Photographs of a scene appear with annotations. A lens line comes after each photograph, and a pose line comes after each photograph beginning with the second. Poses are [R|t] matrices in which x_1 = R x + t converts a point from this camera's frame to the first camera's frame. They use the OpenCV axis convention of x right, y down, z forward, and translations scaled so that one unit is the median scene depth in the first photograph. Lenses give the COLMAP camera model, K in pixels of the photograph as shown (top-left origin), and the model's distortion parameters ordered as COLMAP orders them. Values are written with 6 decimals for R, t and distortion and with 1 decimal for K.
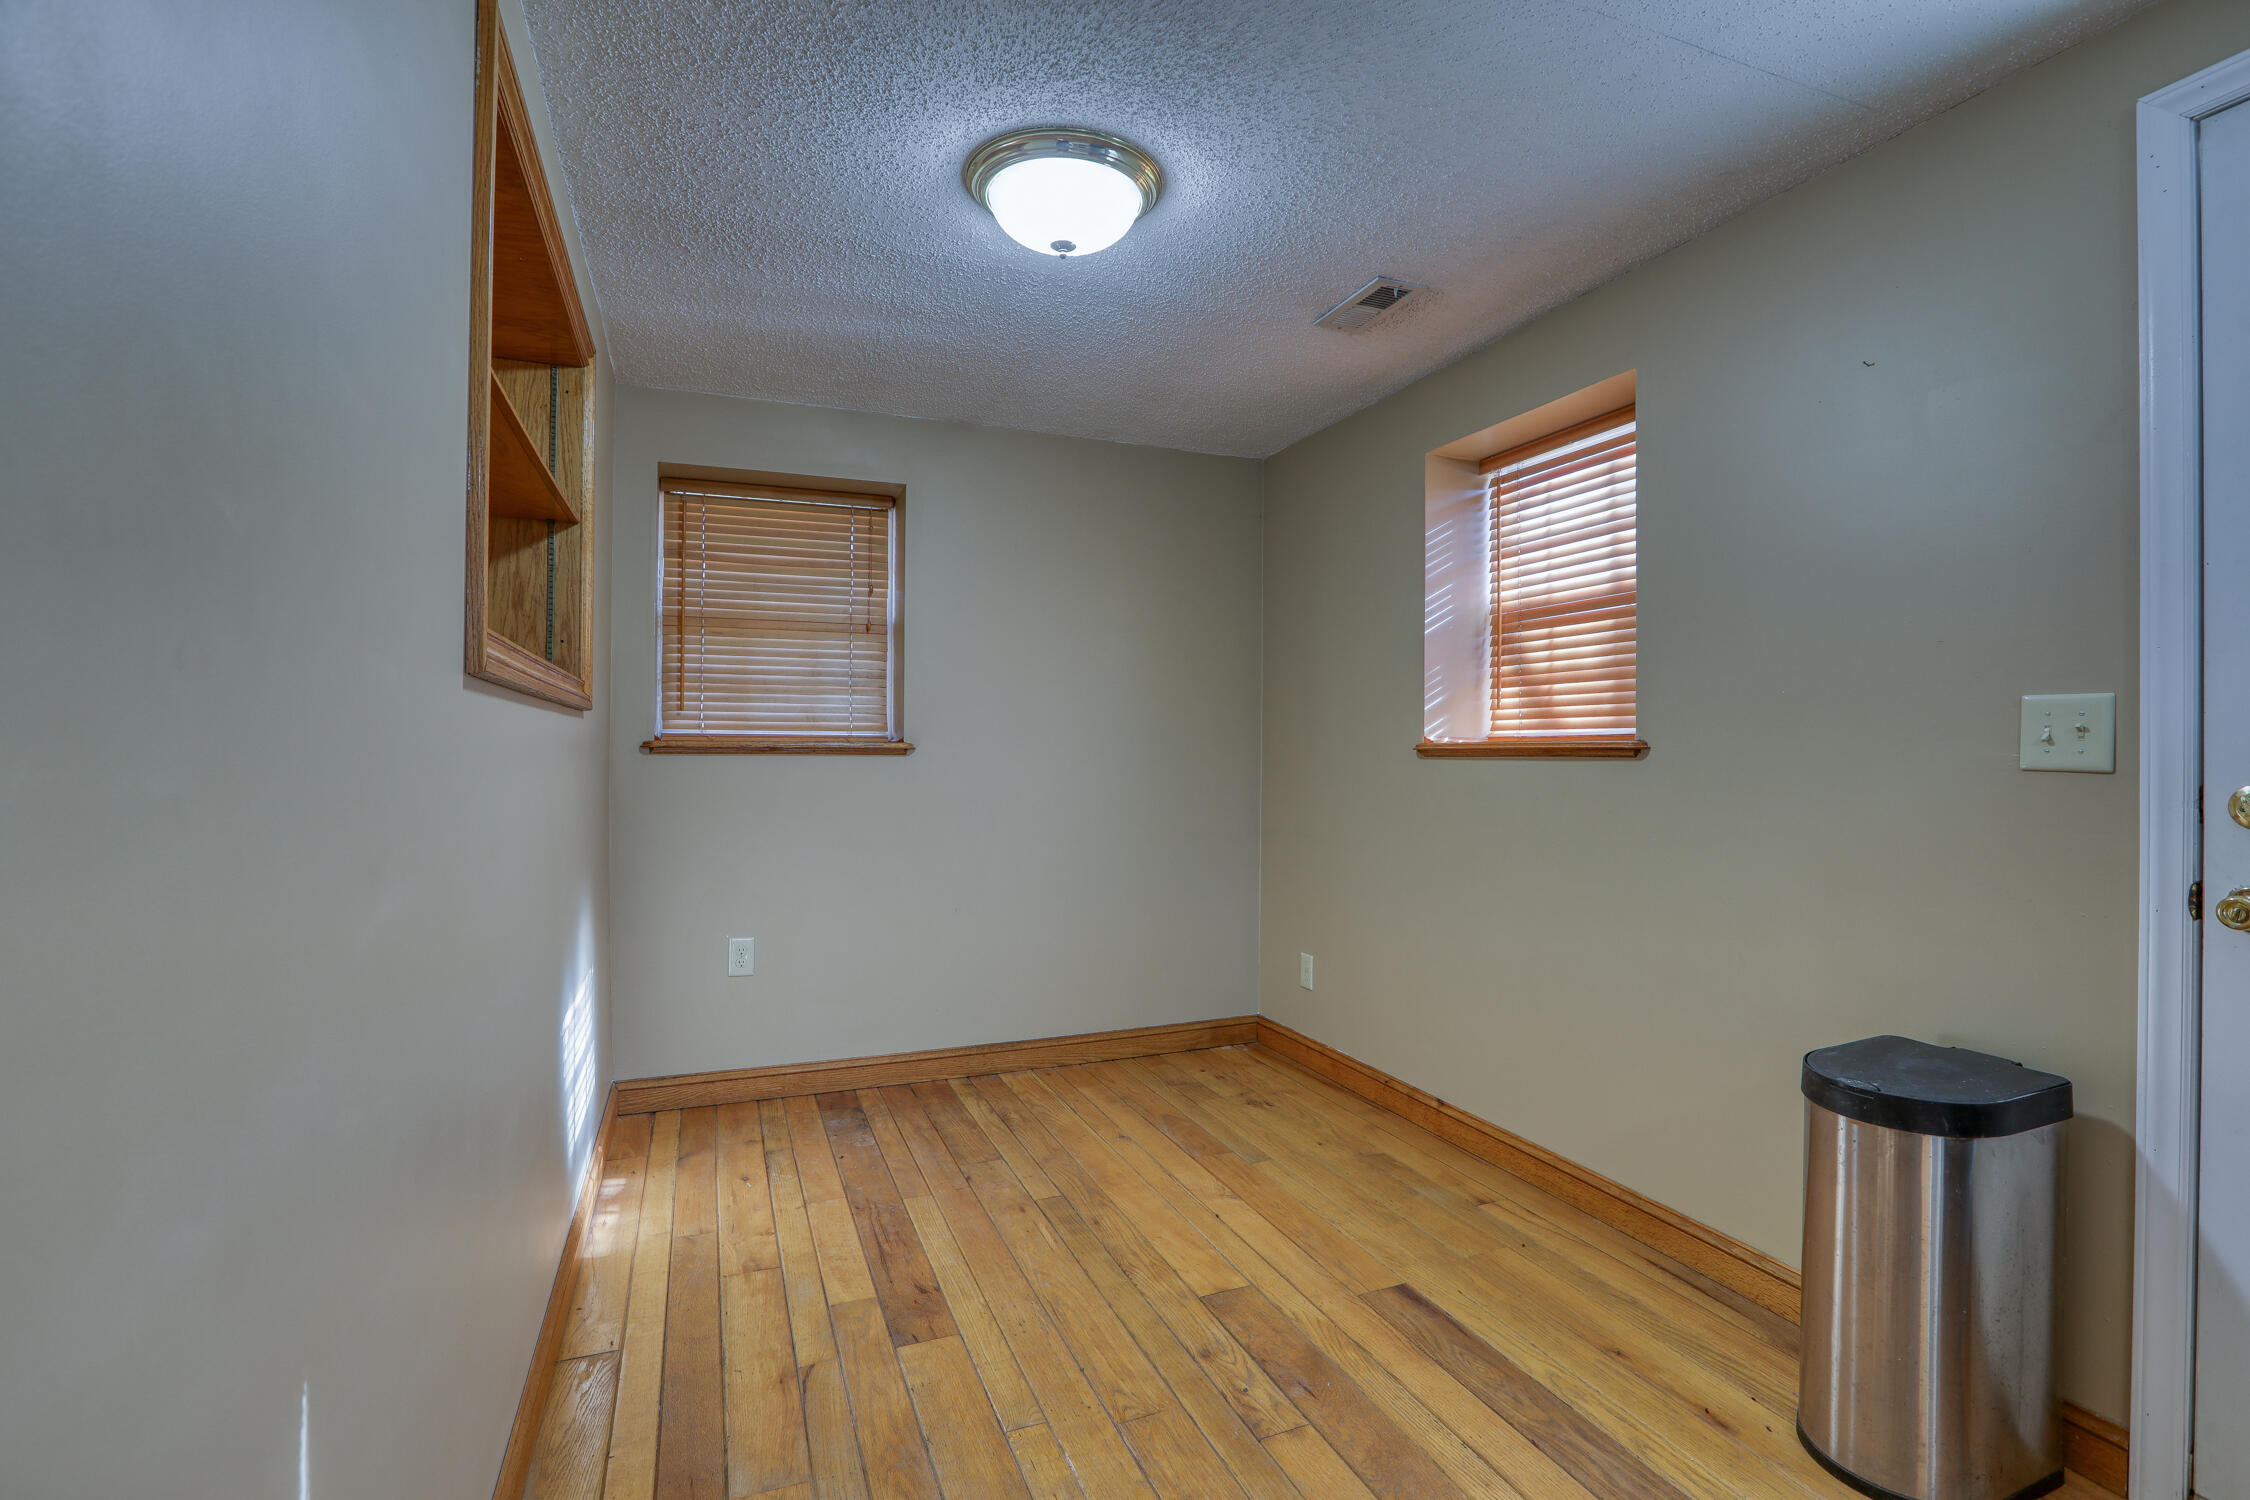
lens RADIAL K [[1040.1, 0, 1165.5], [0, 1040.1, 738.4], [0, 0, 1]] dist [-0.058997, 0.012545]
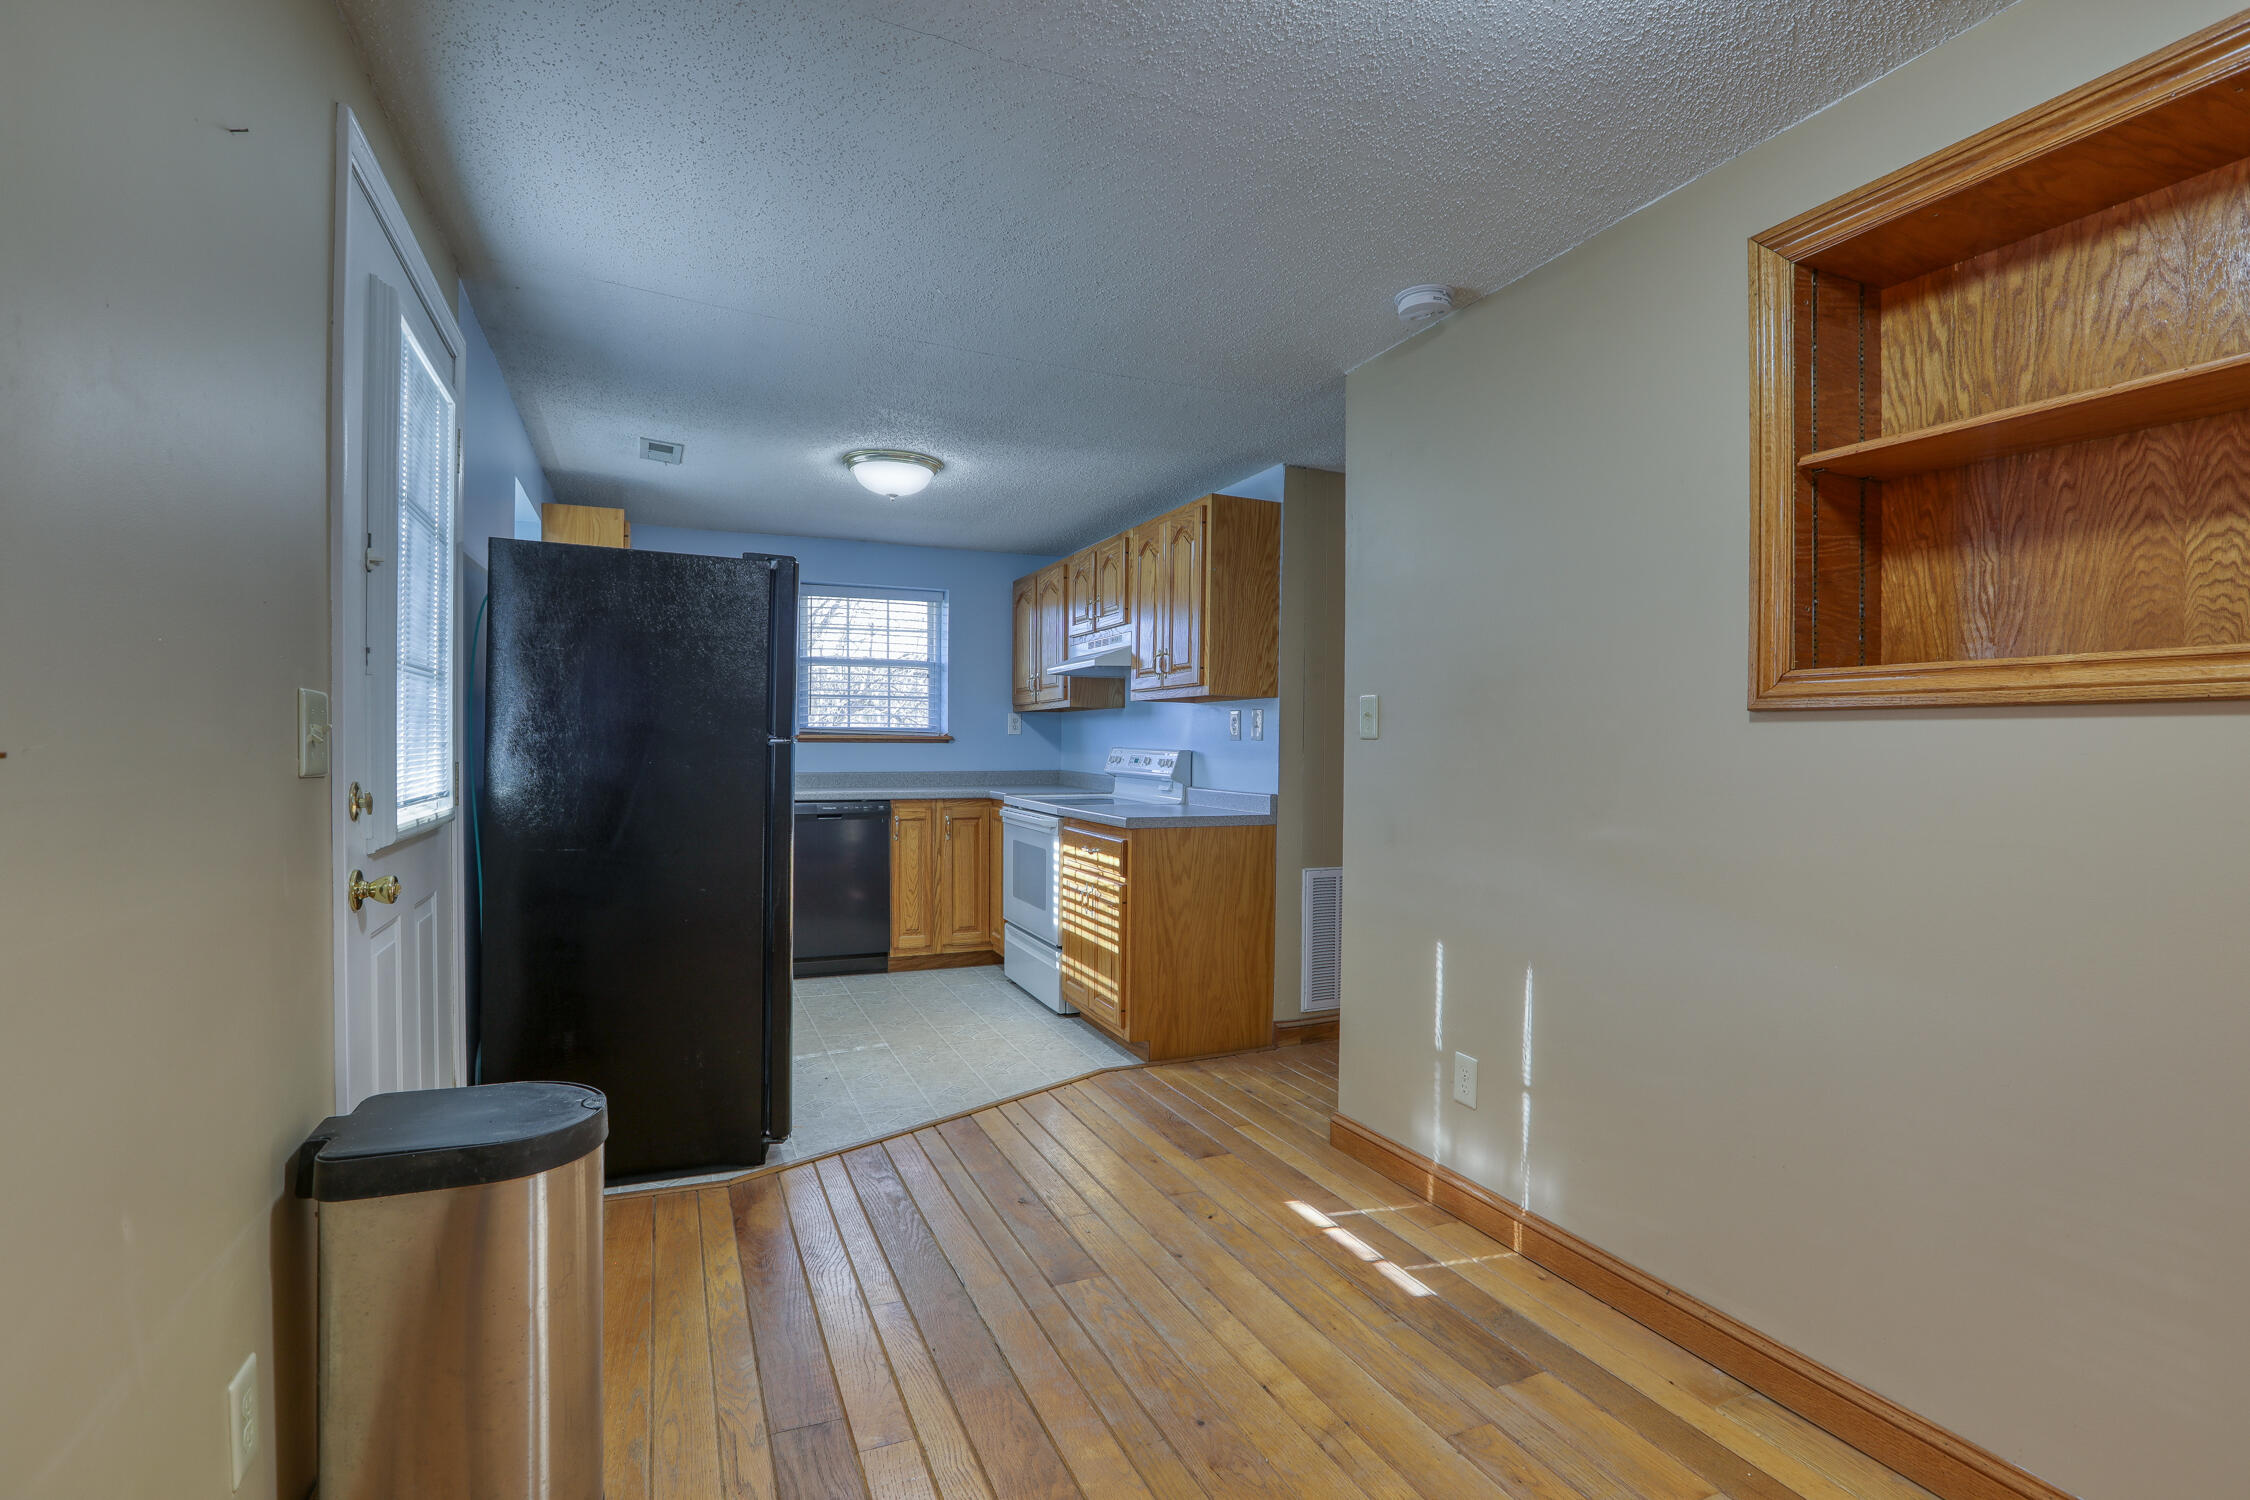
lens RADIAL K [[1040.1, 0, 1123.2], [0, 1040.1, 744.0], [0, 0, 1]] dist [-0.058997, 0.012545]
pose [[-0.999951, -0.008590, -0.004970, 0.091597], [-0.008516, 0.999856, -0.014647, 0.004815], [0.005095, -0.014604, -0.999880, 0.930952]]
